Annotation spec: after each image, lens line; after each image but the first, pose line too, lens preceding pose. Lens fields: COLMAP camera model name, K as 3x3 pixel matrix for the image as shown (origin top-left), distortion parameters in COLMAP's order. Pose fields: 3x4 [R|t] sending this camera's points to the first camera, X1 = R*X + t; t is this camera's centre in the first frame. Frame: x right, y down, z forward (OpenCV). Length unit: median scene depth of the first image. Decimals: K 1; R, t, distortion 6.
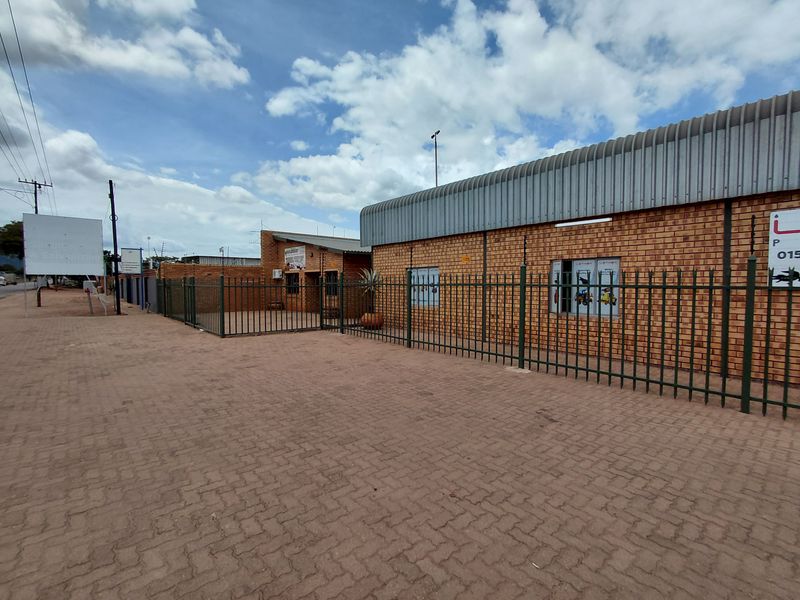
lens RADIAL K [[372.8, 0, 395.4], [0, 372.8, 299.8], [0, 0, 1]] dist [0.012237, -0.003149]
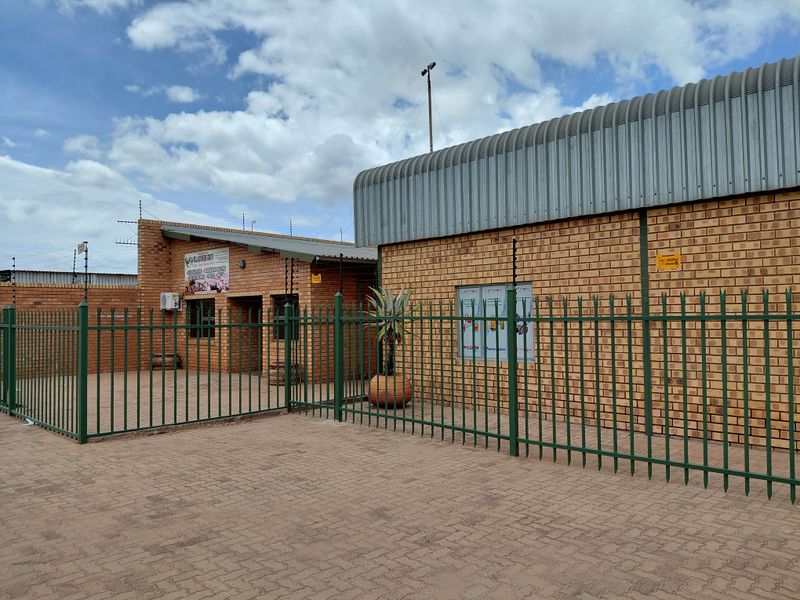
lens RADIAL K [[599.9, 0, 399.4], [0, 599.9, 298.4], [0, 0, 1]] dist [0.044036, -0.065351]
pose [[0.995123, -0.008281, 0.098292, -0.117245], [0.015414, 0.997283, -0.072033, -0.009295], [-0.097429, 0.073197, 0.992547, 0.178210]]
